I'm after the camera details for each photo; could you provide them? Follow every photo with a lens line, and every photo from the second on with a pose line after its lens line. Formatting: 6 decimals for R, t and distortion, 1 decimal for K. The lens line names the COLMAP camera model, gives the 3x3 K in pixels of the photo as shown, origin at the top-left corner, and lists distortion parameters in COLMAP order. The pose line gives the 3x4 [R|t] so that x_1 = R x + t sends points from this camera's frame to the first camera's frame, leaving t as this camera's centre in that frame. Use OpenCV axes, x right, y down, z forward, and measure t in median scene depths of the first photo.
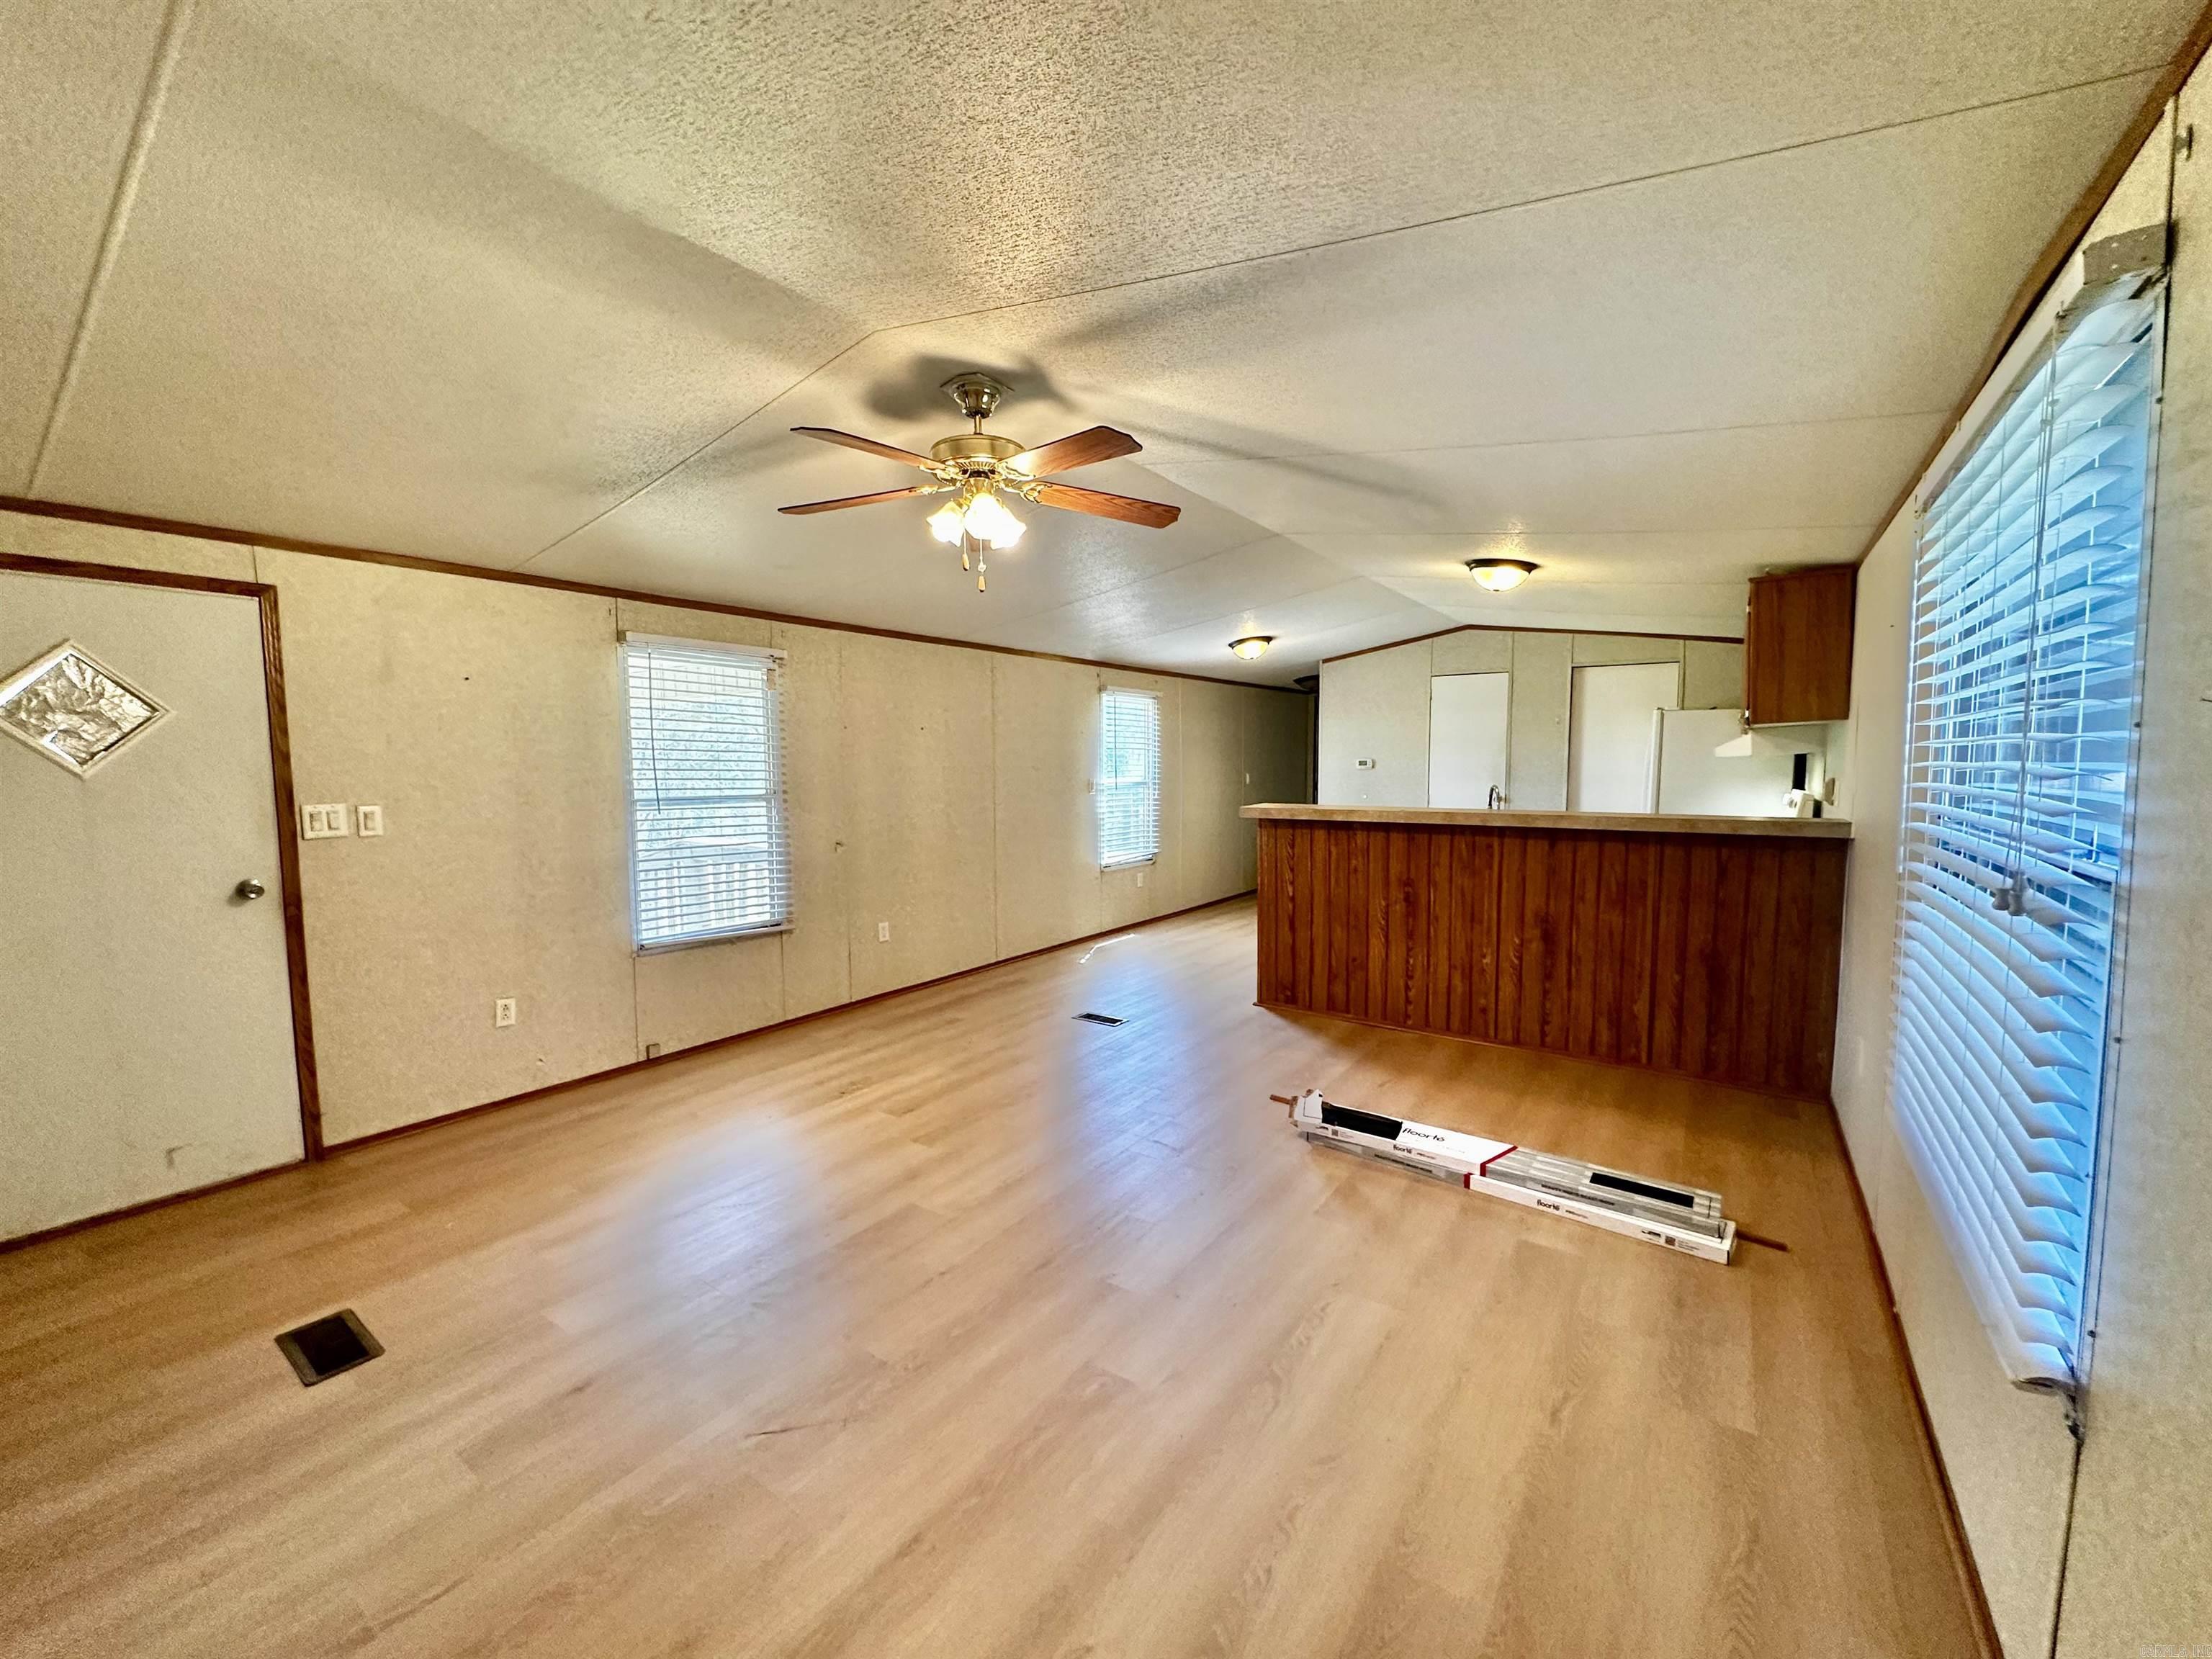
lens RADIAL K [[889.0, 0, 1103.8], [0, 889.0, 832.9], [0, 0, 1]] dist [0.000014, -0.000187]
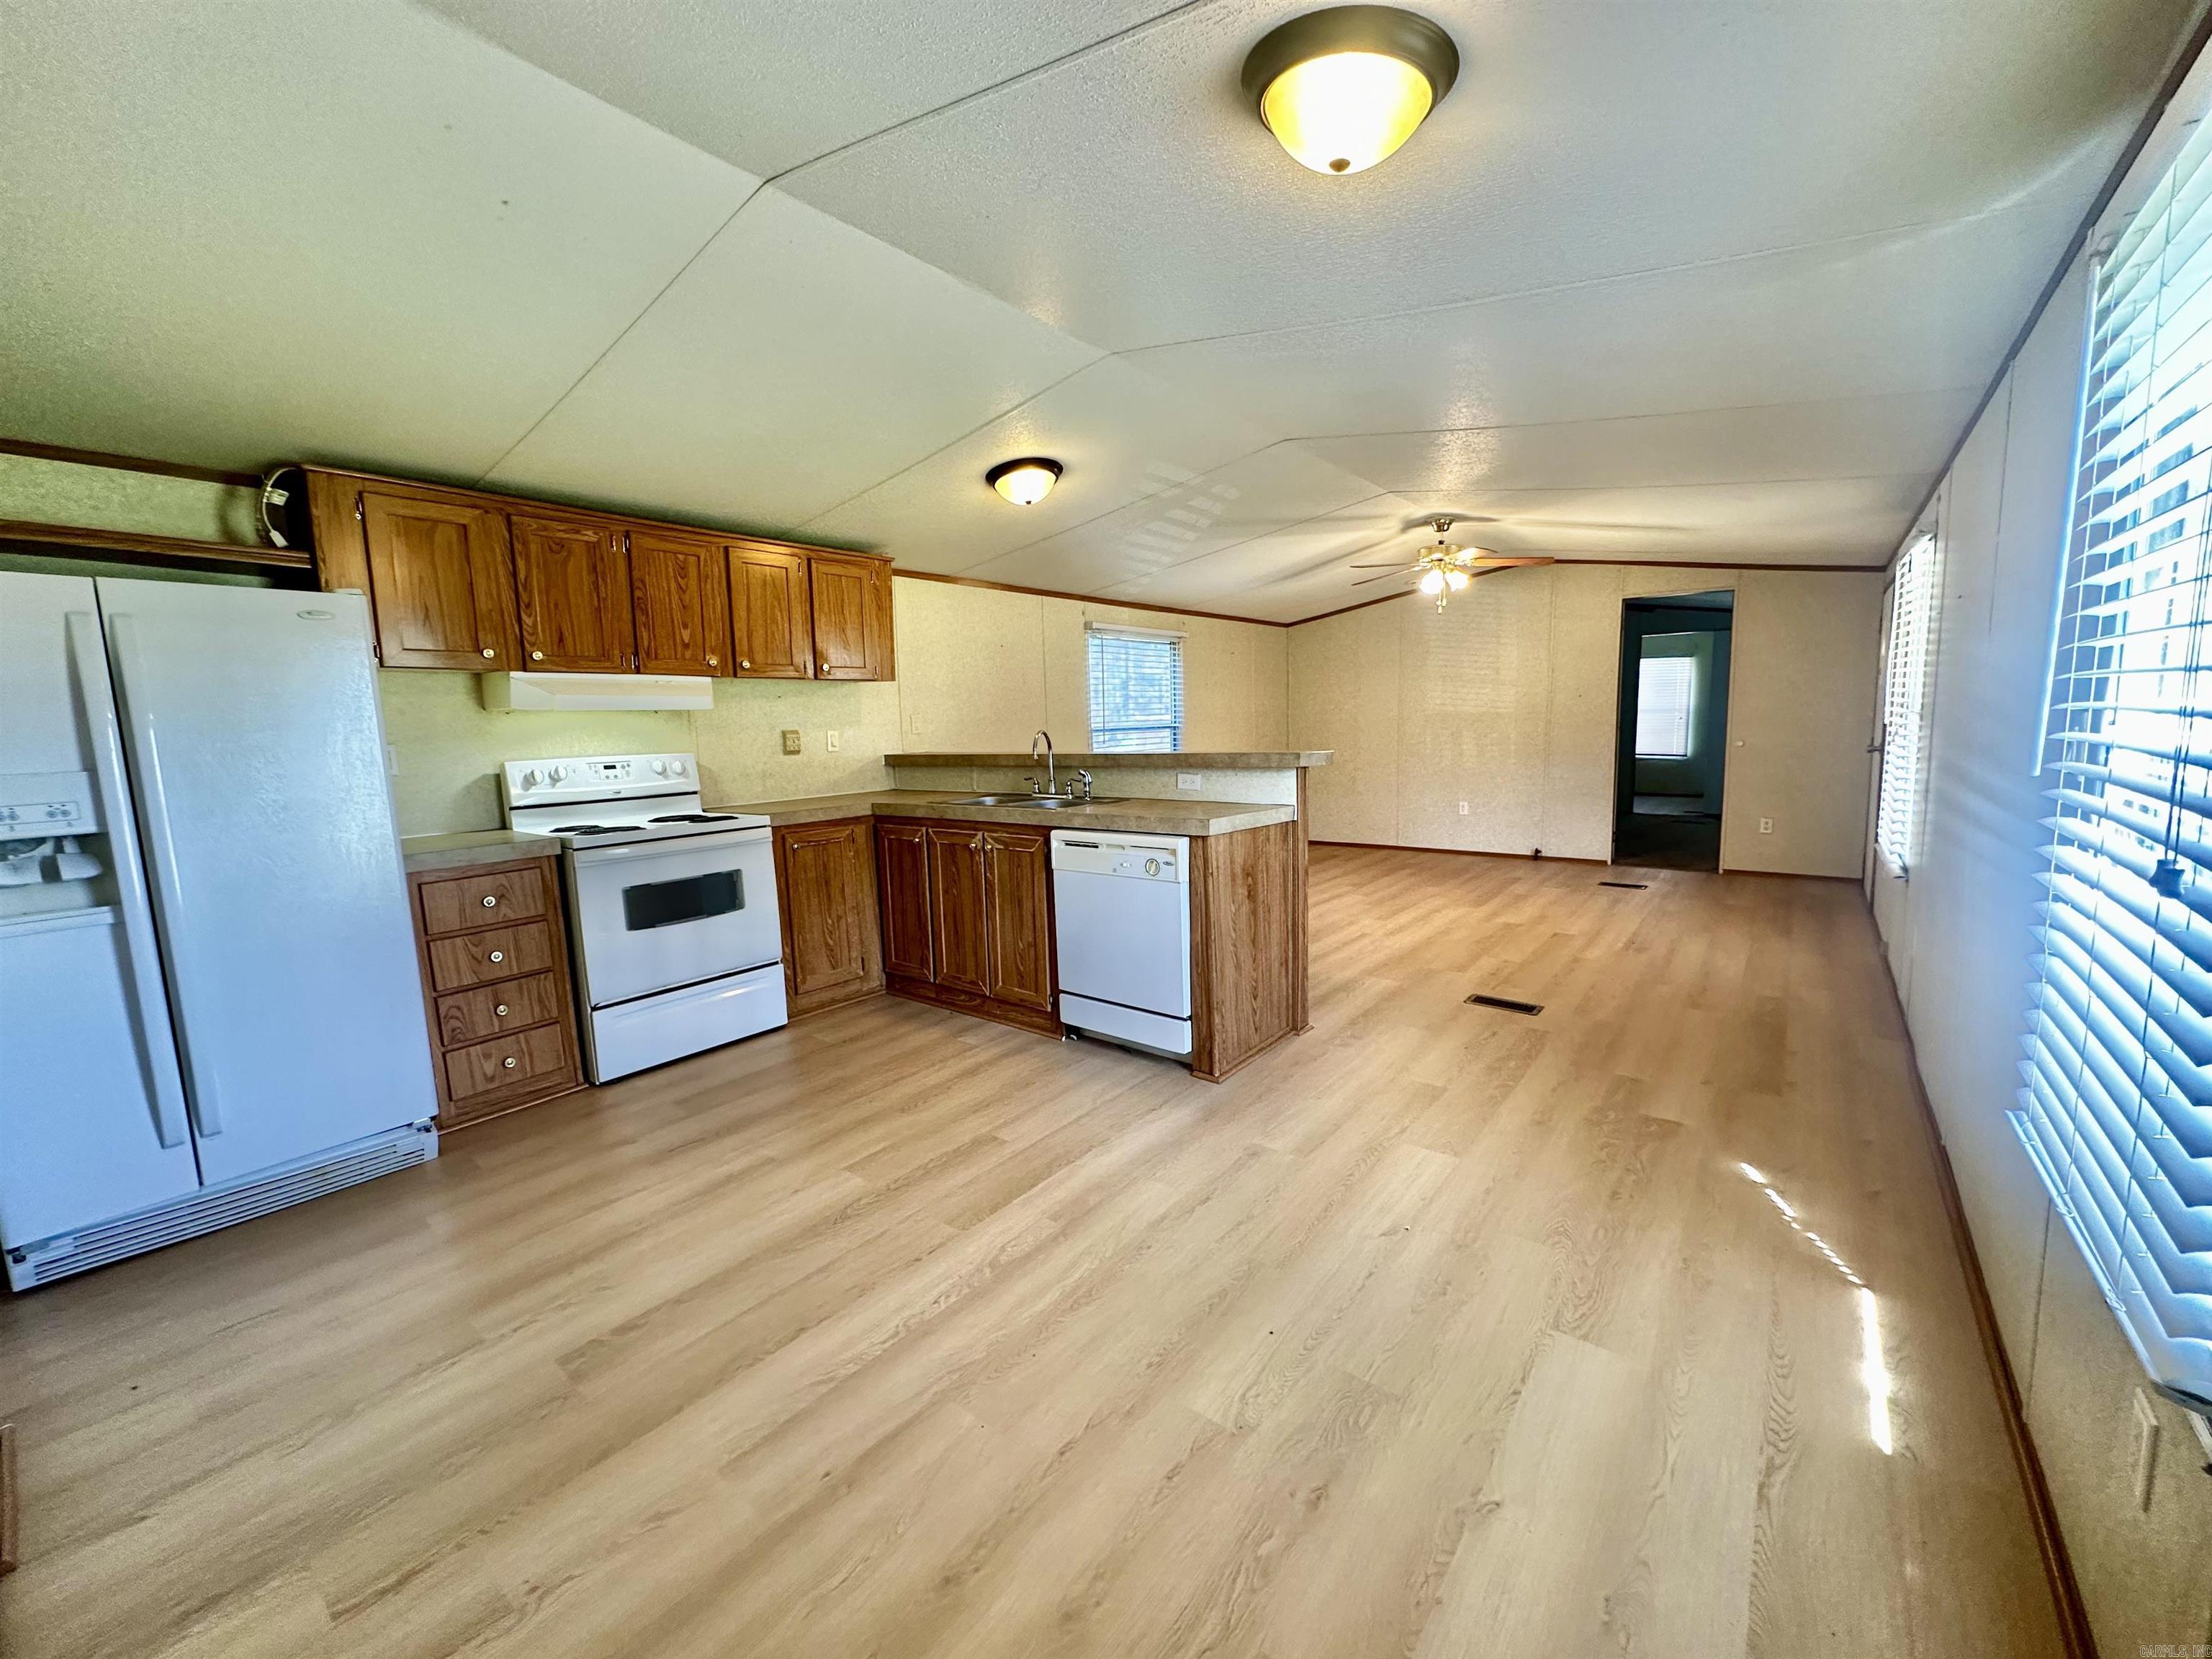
lens RADIAL K [[889.0, 0, 1103.8], [0, 889.0, 832.9], [0, 0, 1]] dist [0.000014, -0.000187]
pose [[-0.998205, 0.034204, 0.049165, 0.385604], [0.043619, 0.977705, 0.205405, -0.153171], [-0.041044, 0.207180, -0.977441, 2.175990]]
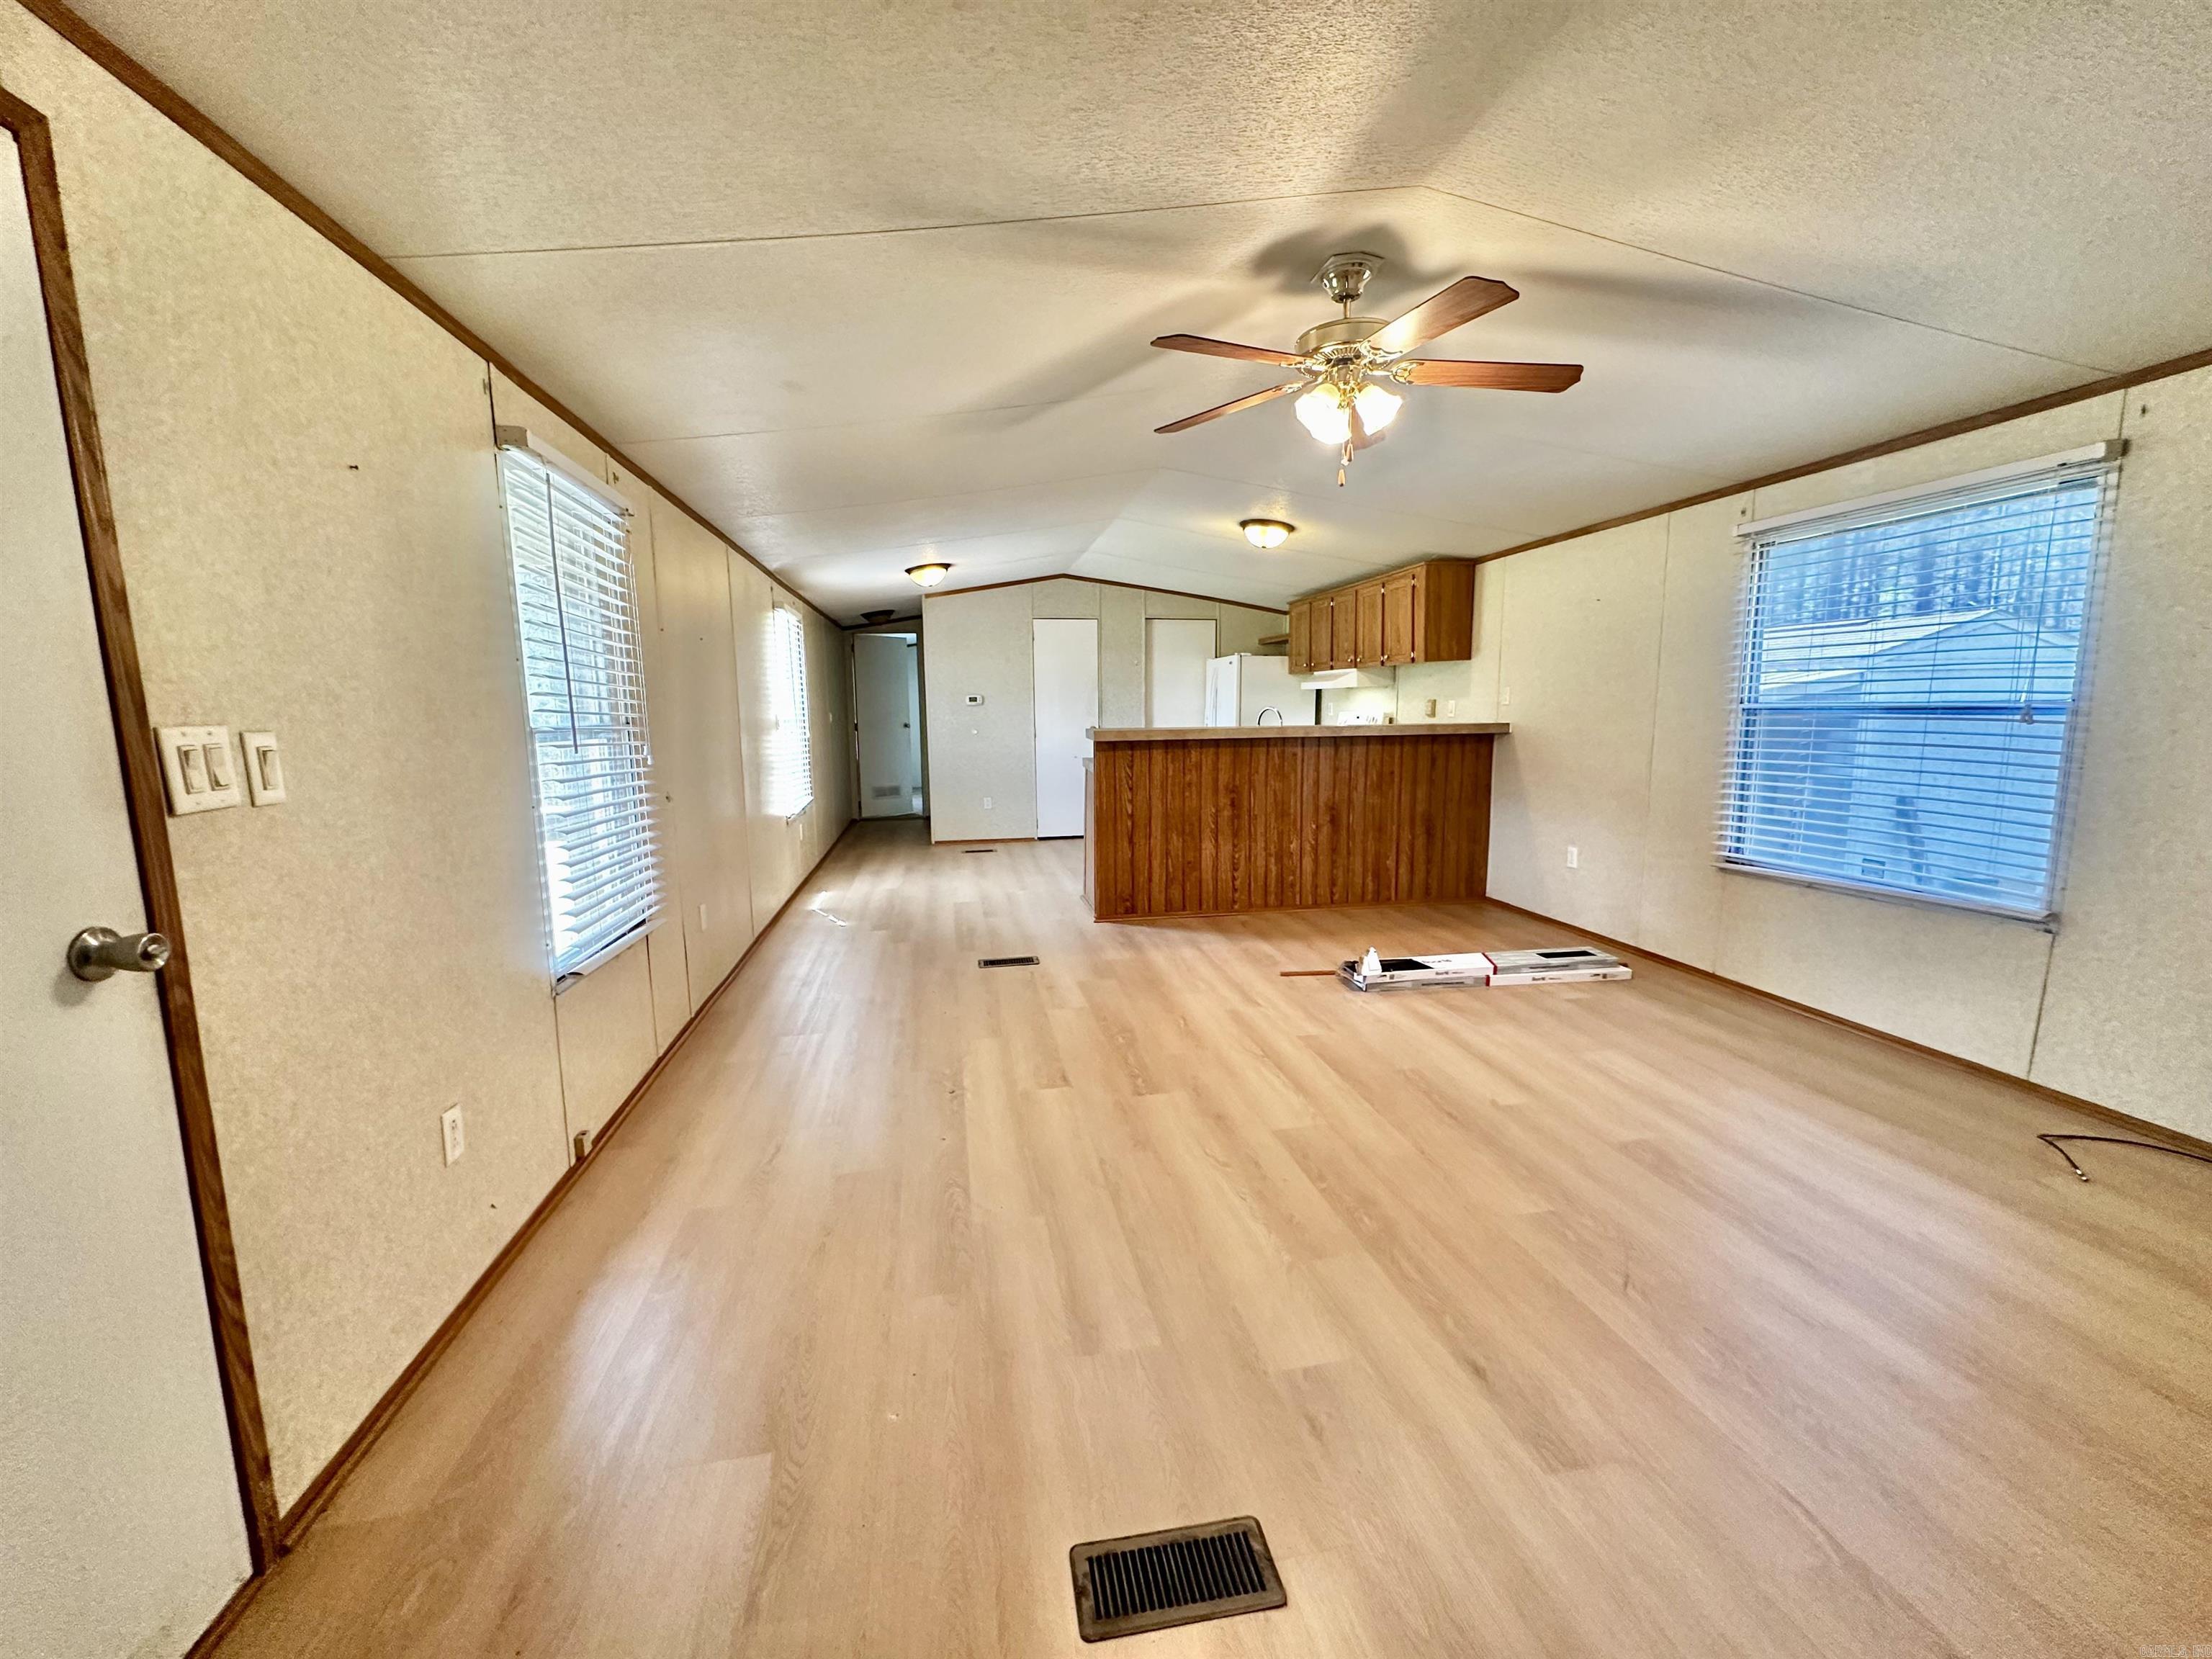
lens RADIAL K [[889.0, 0, 1103.8], [0, 889.0, 832.9], [0, 0, 1]] dist [0.000014, -0.000187]
pose [[0.696413, -0.103194, 0.710183, -0.715318], [0.067109, 0.994635, 0.078719, 0.009342], [-0.714497, -0.007161, 0.699602, 0.339696]]
